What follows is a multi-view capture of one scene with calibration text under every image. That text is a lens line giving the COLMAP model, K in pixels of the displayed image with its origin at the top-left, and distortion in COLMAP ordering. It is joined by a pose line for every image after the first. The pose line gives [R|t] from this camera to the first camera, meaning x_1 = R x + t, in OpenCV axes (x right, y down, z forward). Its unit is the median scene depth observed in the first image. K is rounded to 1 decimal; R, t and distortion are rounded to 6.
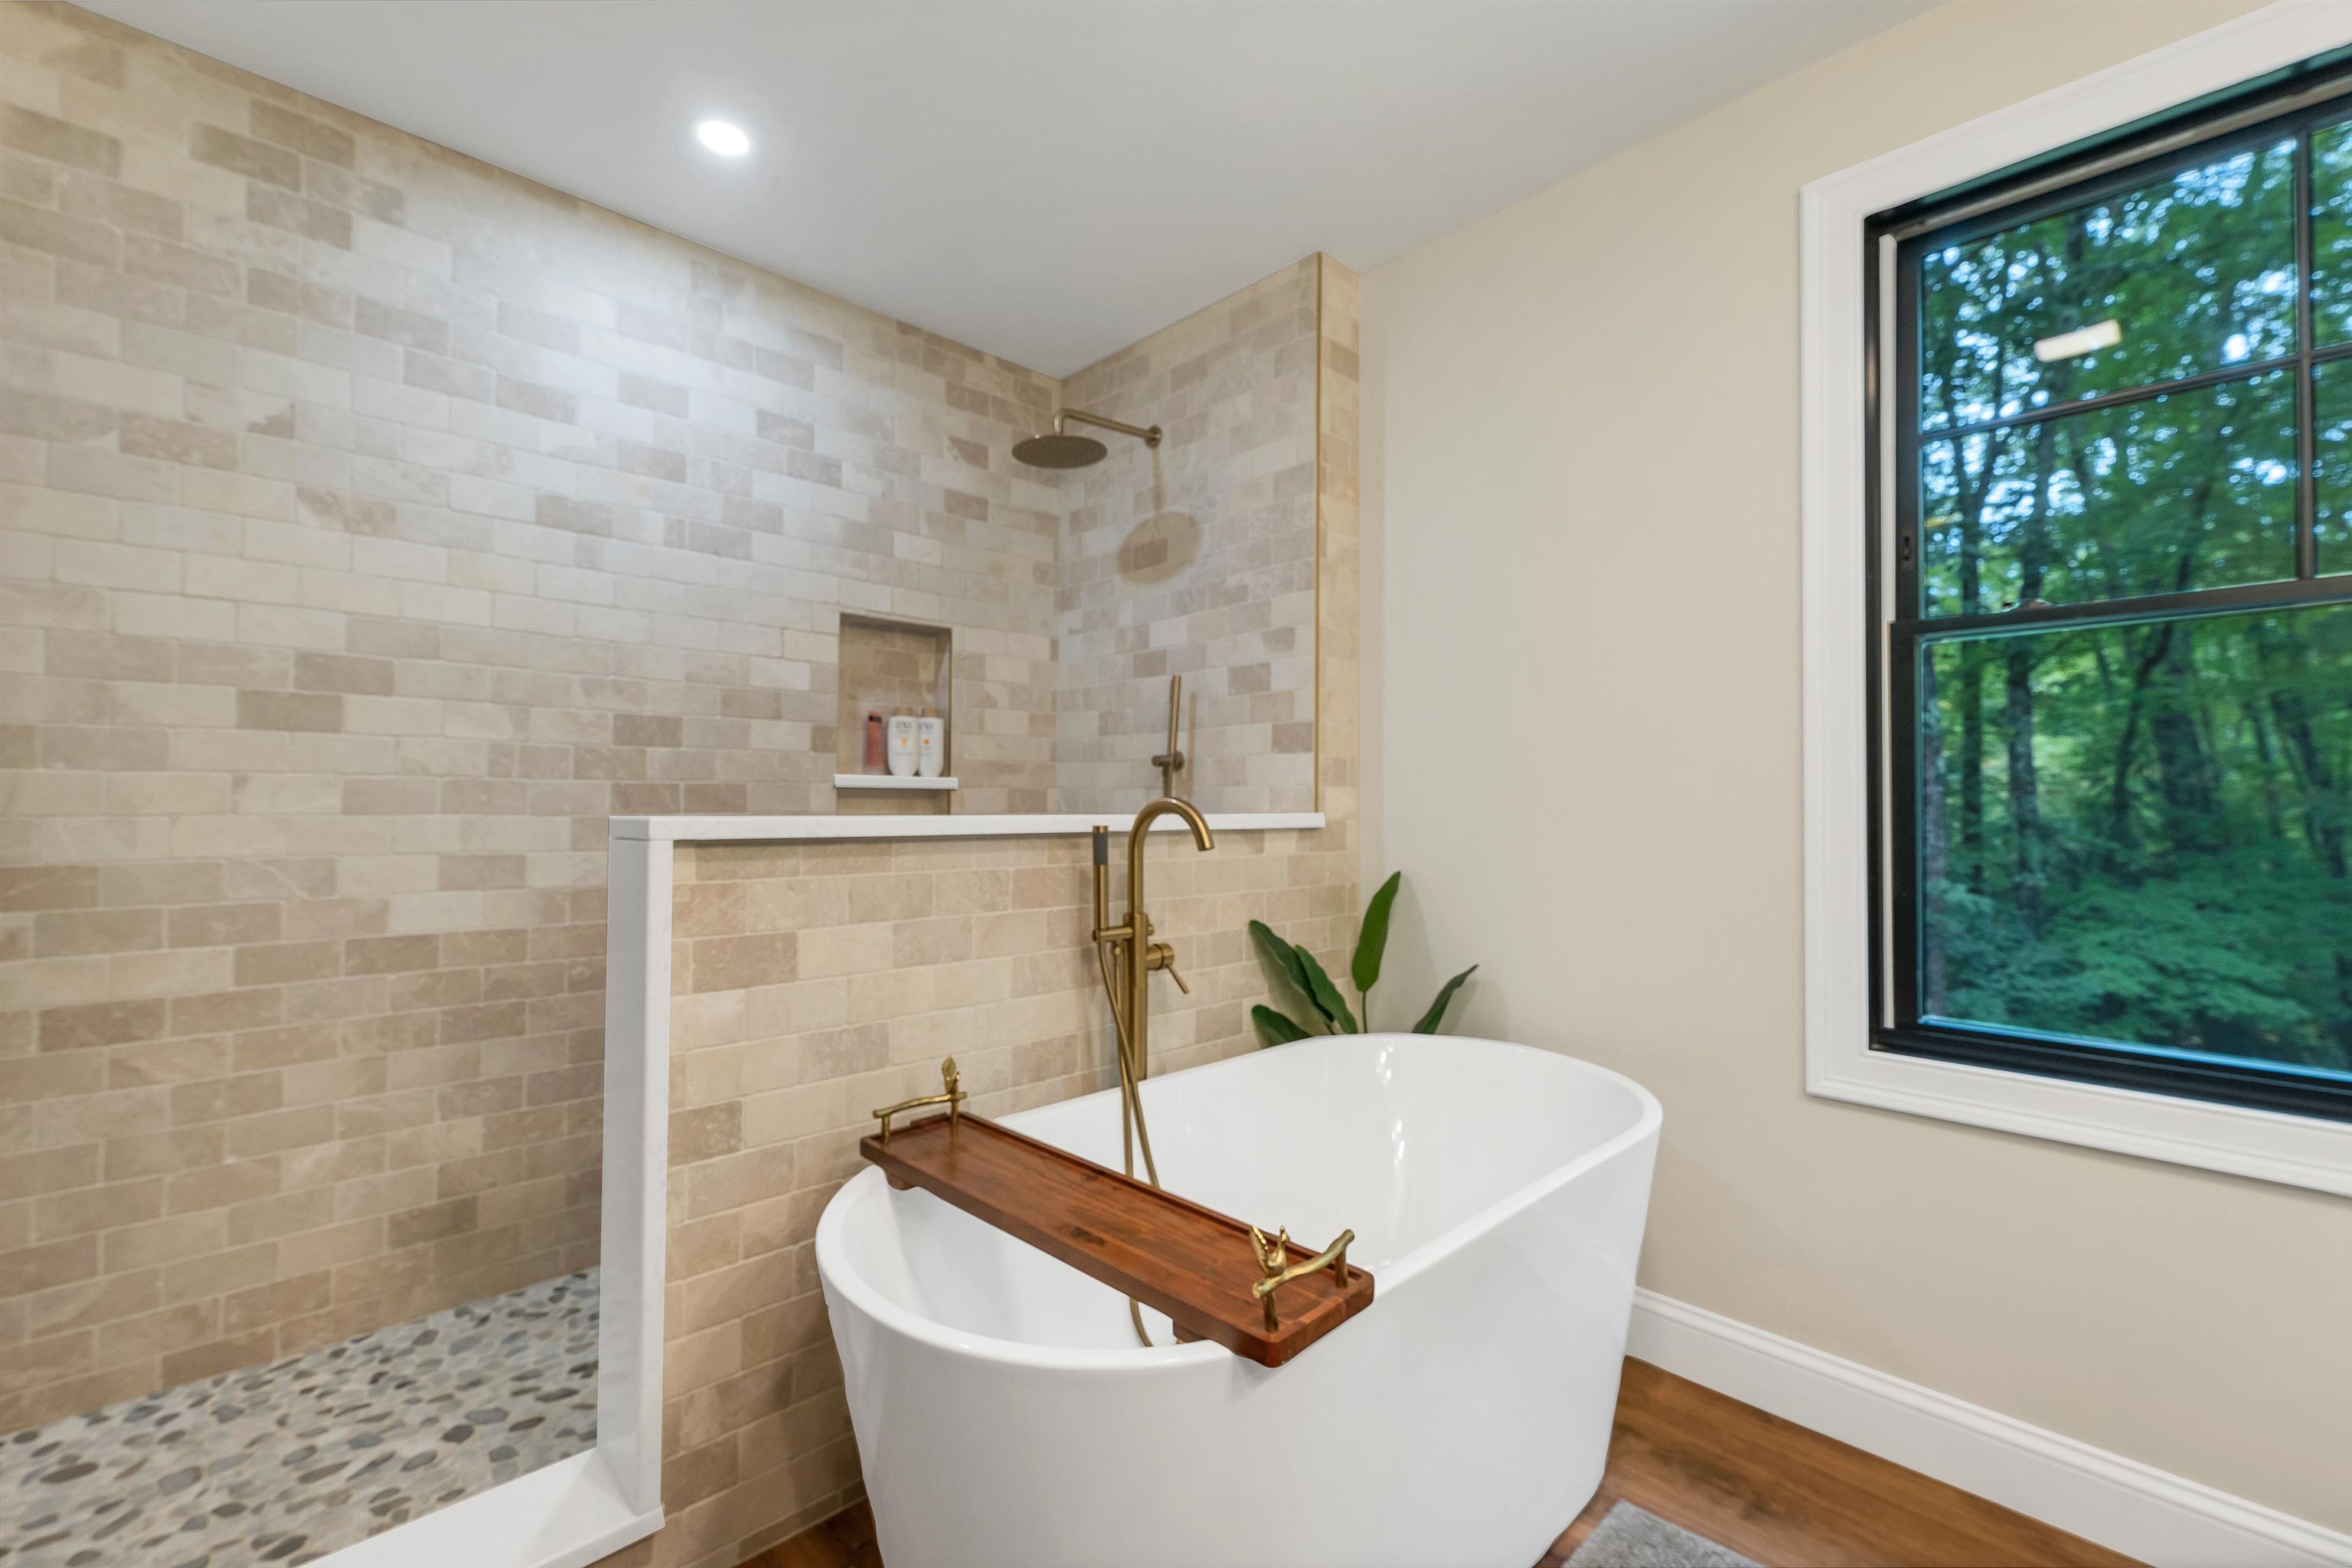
lens RADIAL K [[989.4, 0, 1173.6], [0, 989.4, 790.3], [0, 0, 1]] dist [0.007007, -0.000557]
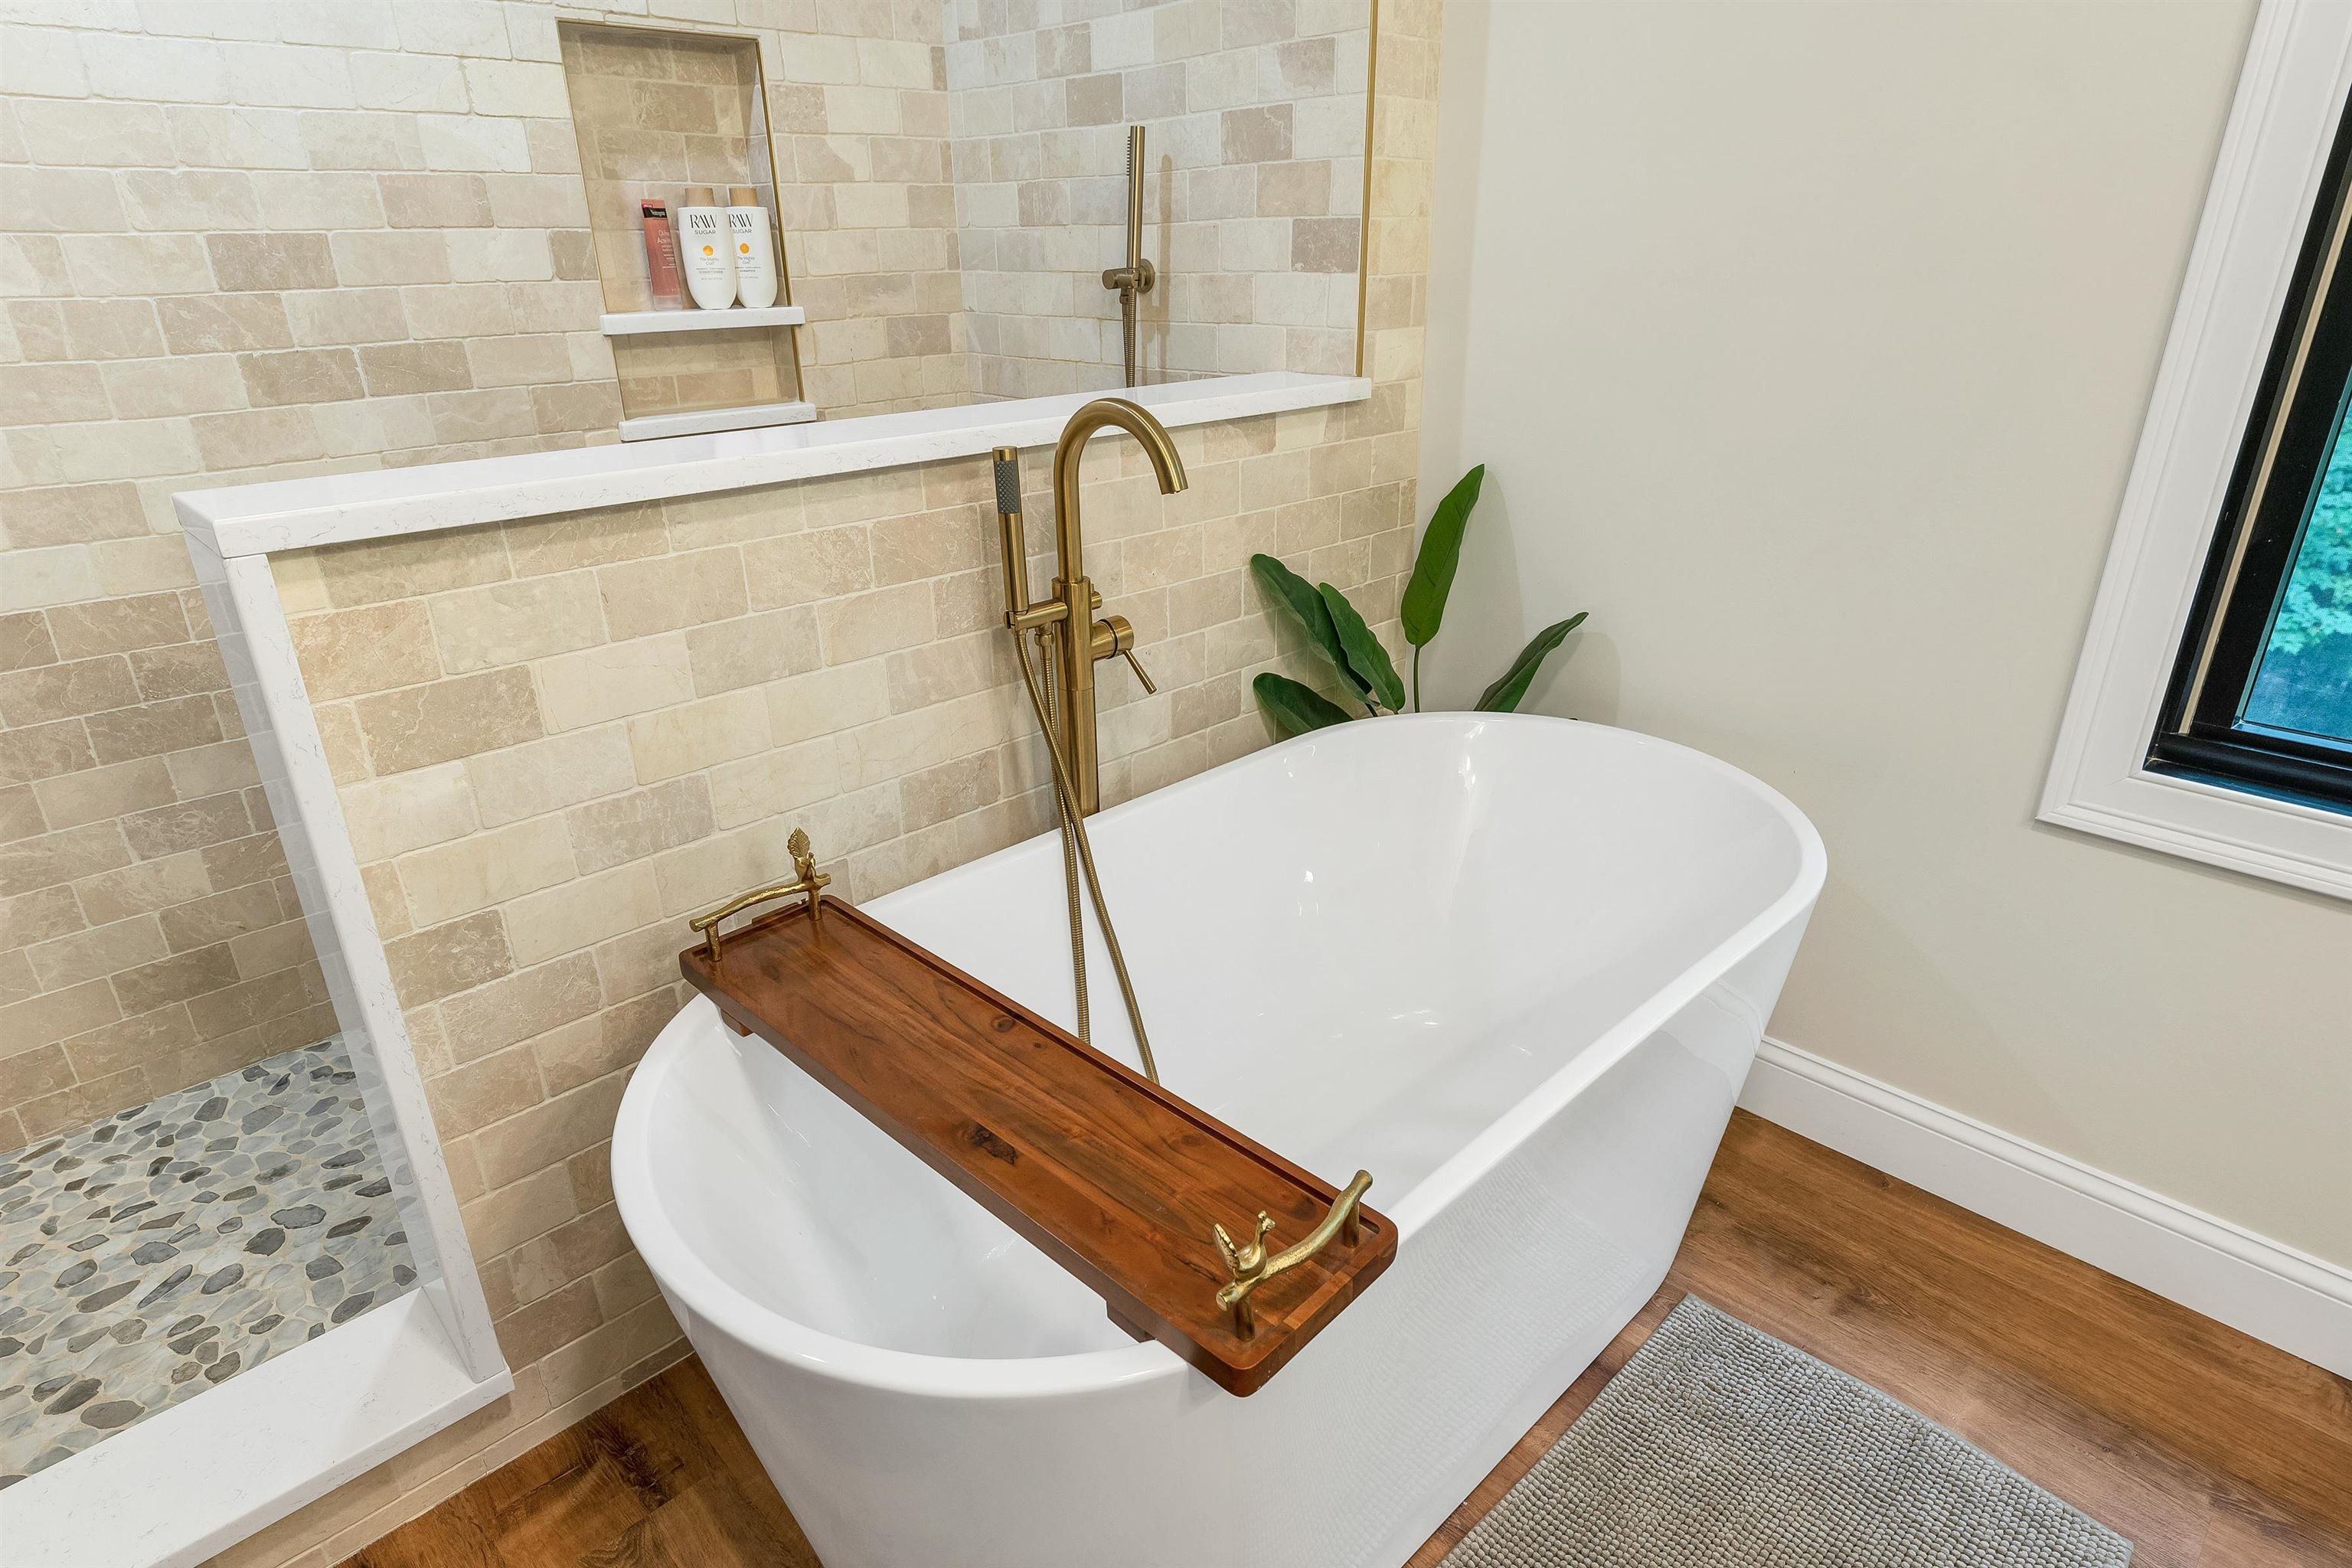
lens RADIAL K [[1272.3, 0, 1176.0], [0, 1272.3, 784.0], [0, 0, 1]] dist [-0.000285, 0.000438]
pose [[0.999818, -0.017974, -0.006405, 0.033976], [0.019019, 0.911837, 0.410112, -0.095768], [-0.001531, -0.410159, 0.912013, 0.183523]]
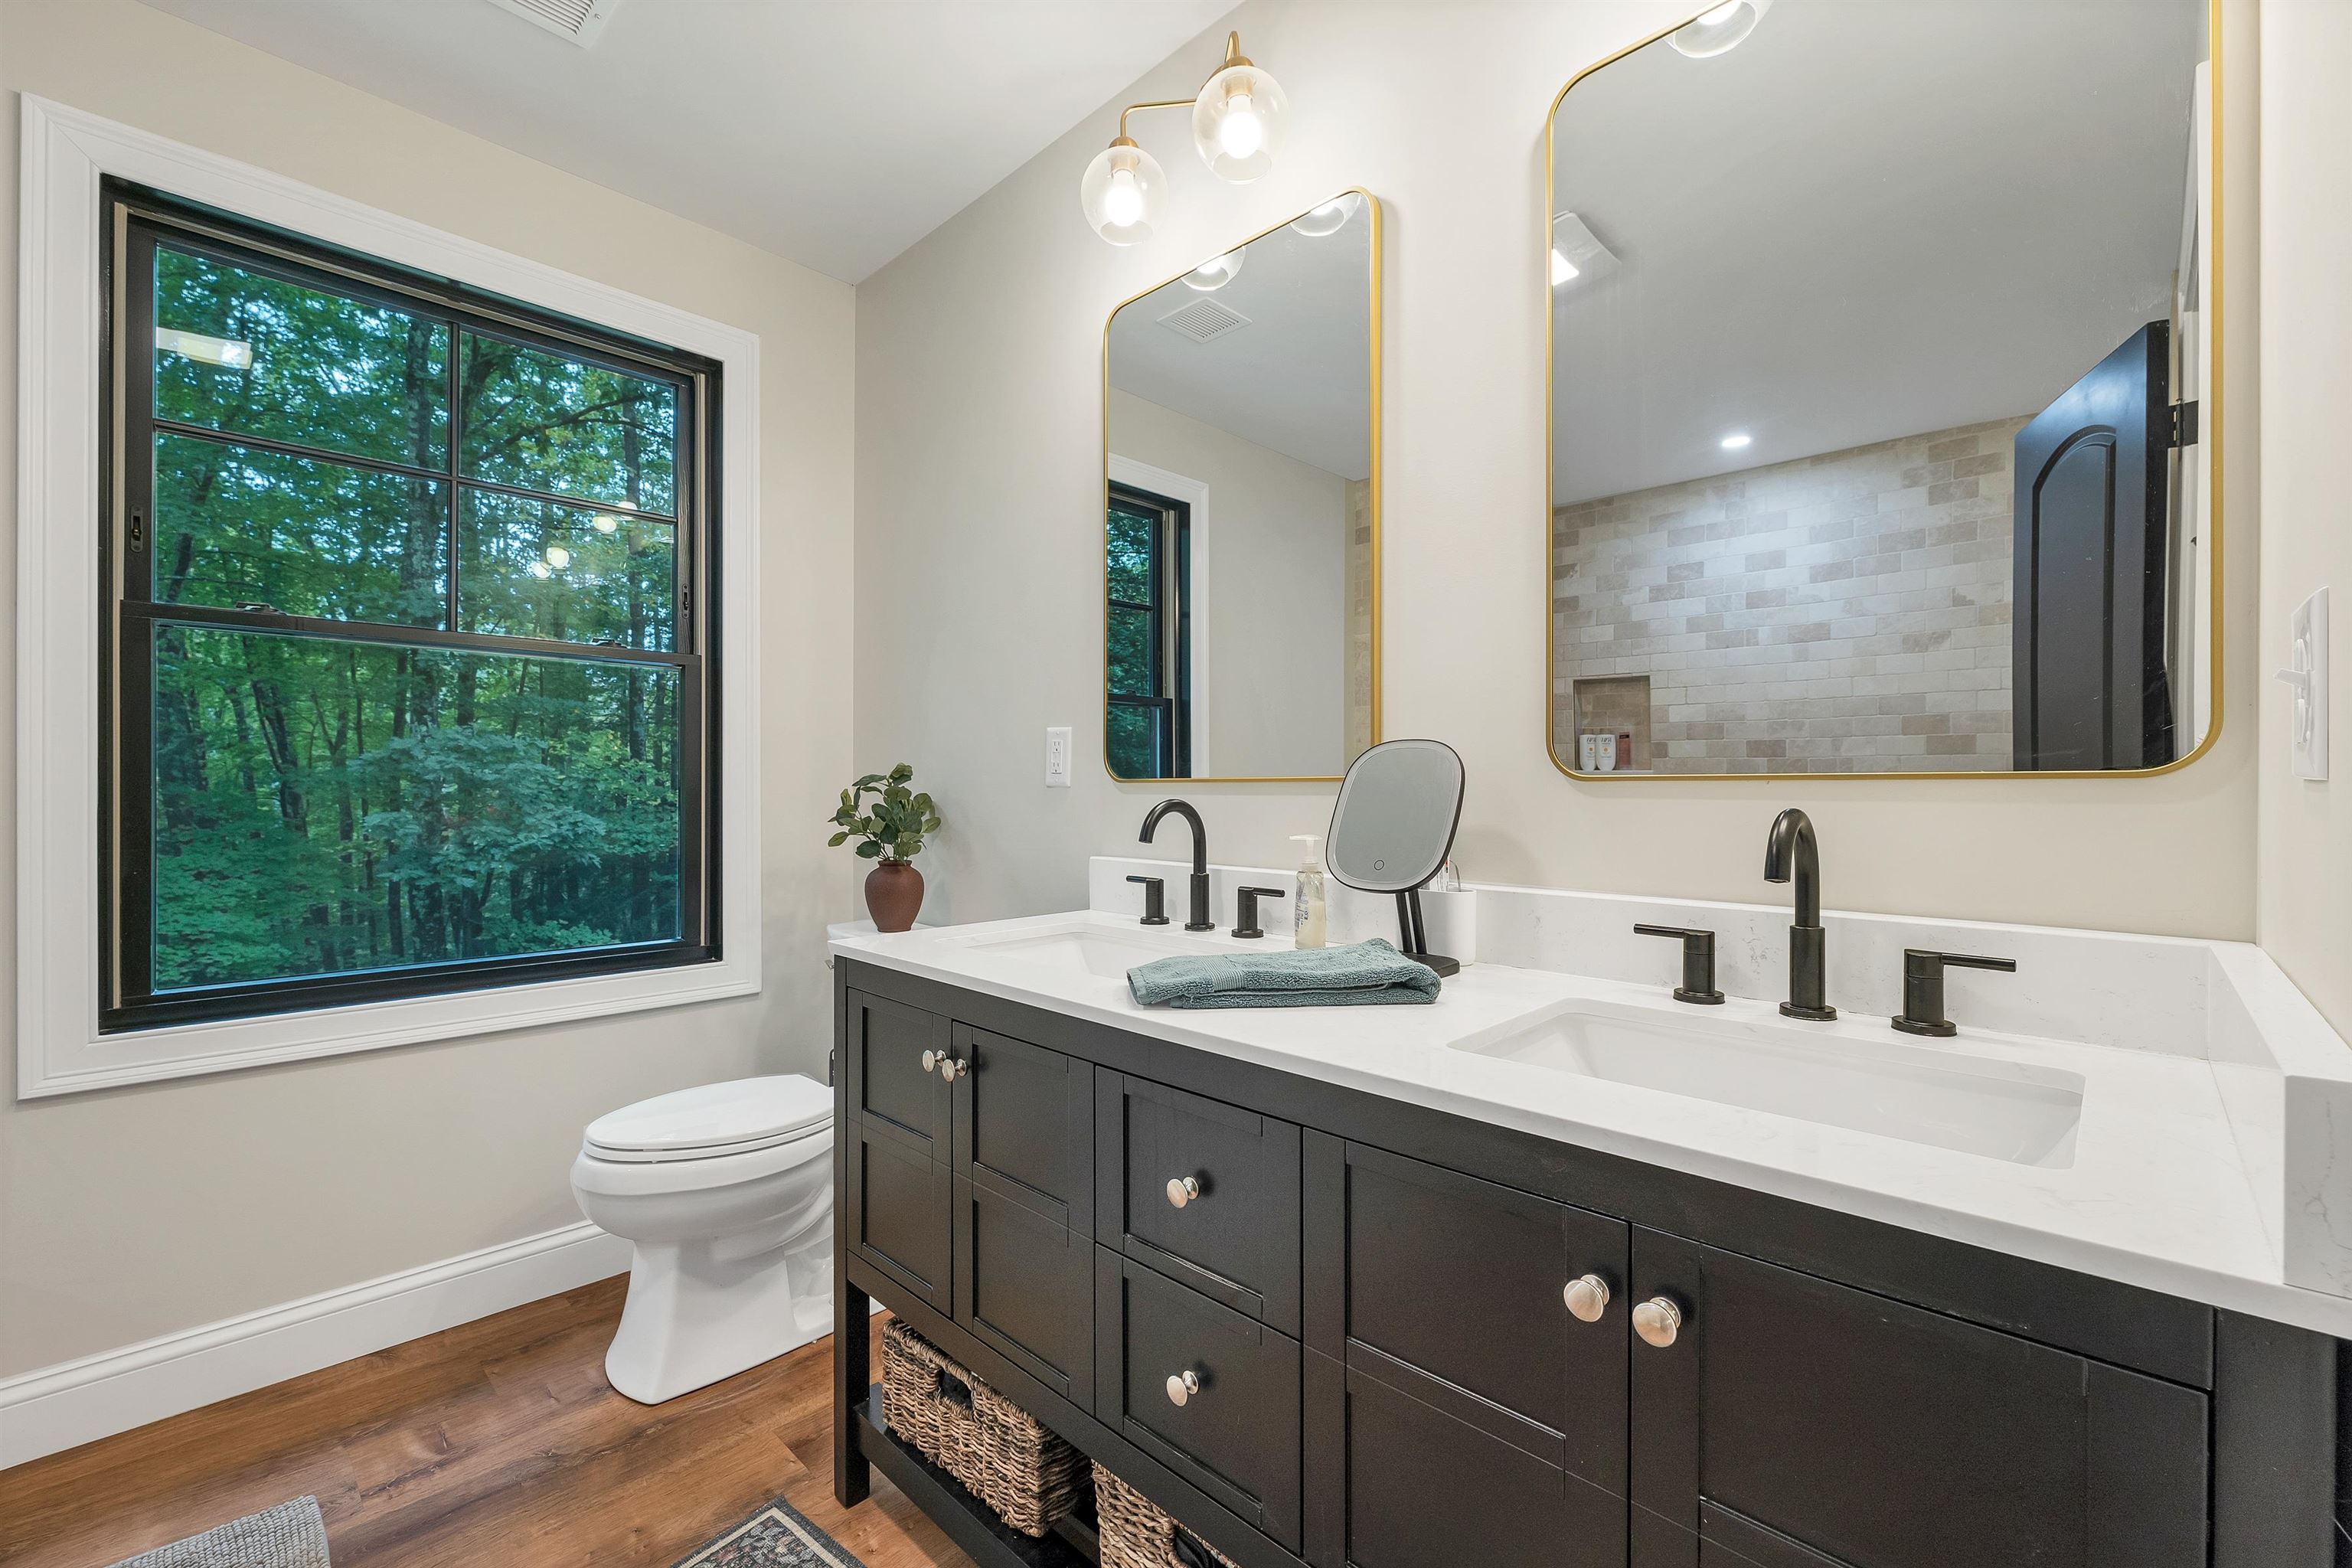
lens RADIAL K [[989.4, 0, 1173.6], [0, 989.4, 790.3], [0, 0, 1]] dist [0.007007, -0.000557]
pose [[-0.033307, -0.003722, 0.999438, -0.297711], [-0.022079, 0.999752, 0.002987, -0.004644], [-0.999201, -0.021967, -0.033381, -0.018158]]
